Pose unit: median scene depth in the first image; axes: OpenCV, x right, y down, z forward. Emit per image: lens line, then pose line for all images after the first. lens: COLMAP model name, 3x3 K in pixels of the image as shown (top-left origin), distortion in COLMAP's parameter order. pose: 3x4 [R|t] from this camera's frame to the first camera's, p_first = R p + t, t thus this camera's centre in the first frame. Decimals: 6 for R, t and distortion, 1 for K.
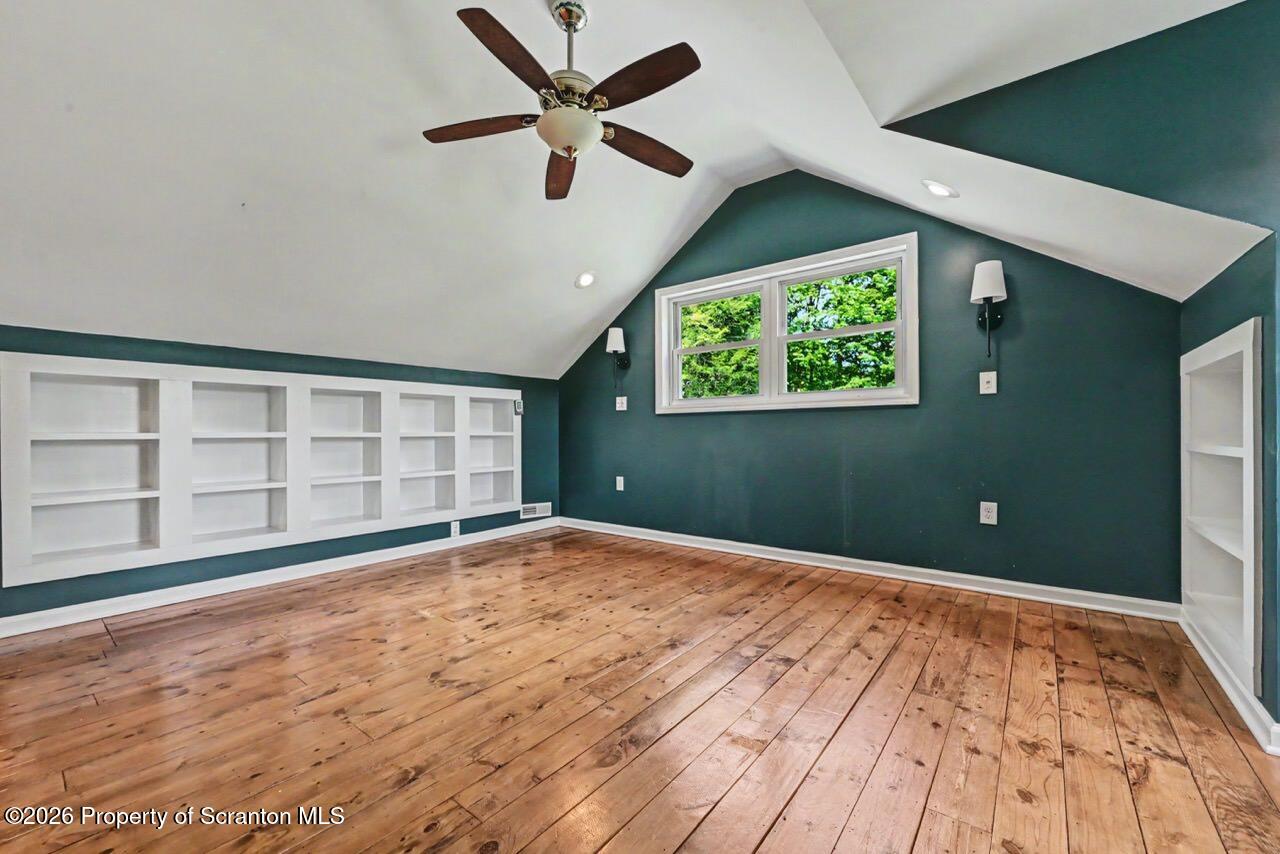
lens RADIAL K [[507.3, 0, 638.0], [0, 507.3, 433.7], [0, 0, 1]] dist [-0.004191, 0.001391]
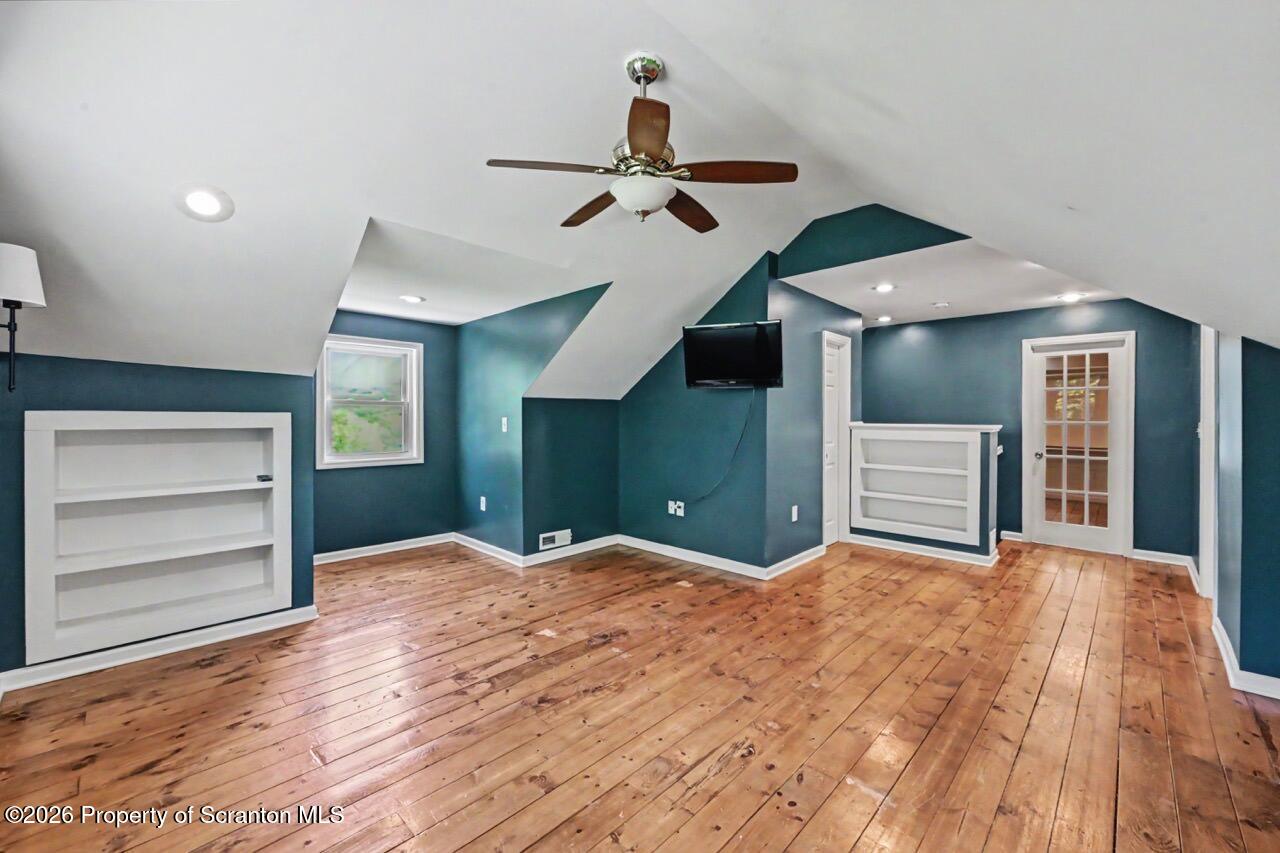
lens RADIAL K [[507.3, 0, 638.6], [0, 507.3, 428.5], [0, 0, 1]] dist [-0.004191, 0.001391]
pose [[-0.995974, -0.000445, 0.089641, -0.225424], [0.000414, 0.999954, 0.009559, -0.145995], [-0.089642, 0.009557, -0.995928, 2.116551]]
